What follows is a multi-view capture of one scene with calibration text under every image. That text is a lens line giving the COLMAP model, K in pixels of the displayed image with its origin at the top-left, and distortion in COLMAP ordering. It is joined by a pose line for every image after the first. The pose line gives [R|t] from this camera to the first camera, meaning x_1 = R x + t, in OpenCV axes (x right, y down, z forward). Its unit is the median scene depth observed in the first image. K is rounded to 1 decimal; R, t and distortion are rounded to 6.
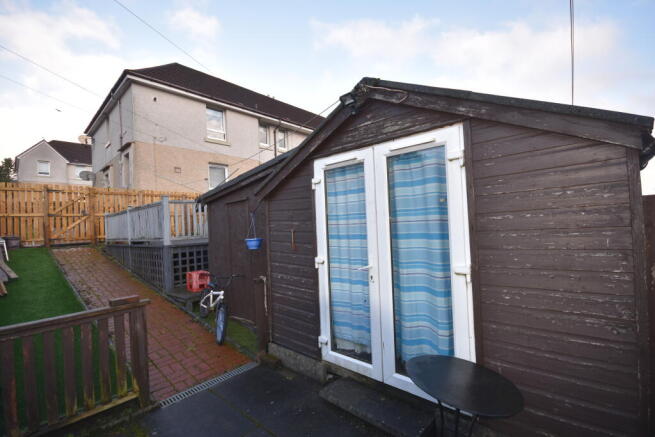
lens RADIAL K [[289.7, 0, 327.5], [0, 289.7, 218.5], [0, 0, 1]] dist [-0.001379, -0.000776]
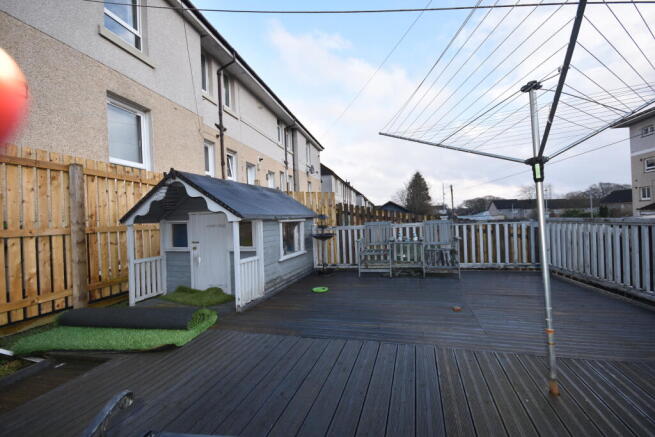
lens RADIAL K [[289.7, 0, 327.5], [0, 289.7, 218.5], [0, 0, 1]] dist [-0.001379, -0.000776]
pose [[0.854794, 0.035662, 0.517740, -0.389472], [-0.036273, 0.999302, -0.008946, -0.027345], [-0.517698, -0.011133, 0.855491, 0.550611]]
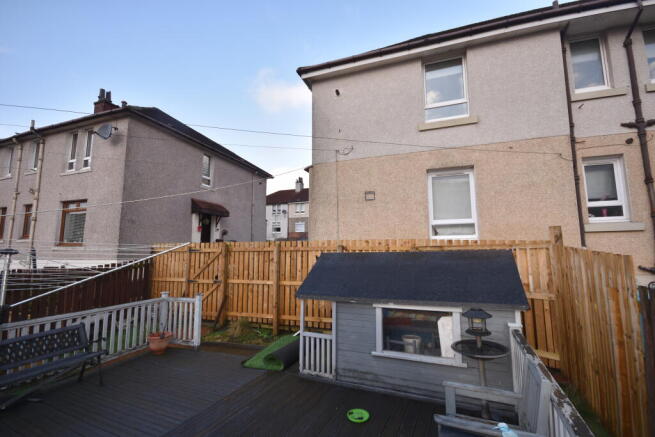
lens RADIAL K [[289.7, 0, 327.5], [0, 289.7, 218.5], [0, 0, 1]] dist [-0.001379, -0.000776]
pose [[0.416331, -0.056612, -0.907449, -0.033206], [0.017932, 0.998377, -0.054057, -0.094388], [0.909036, 0.006233, 0.416670, 0.697402]]
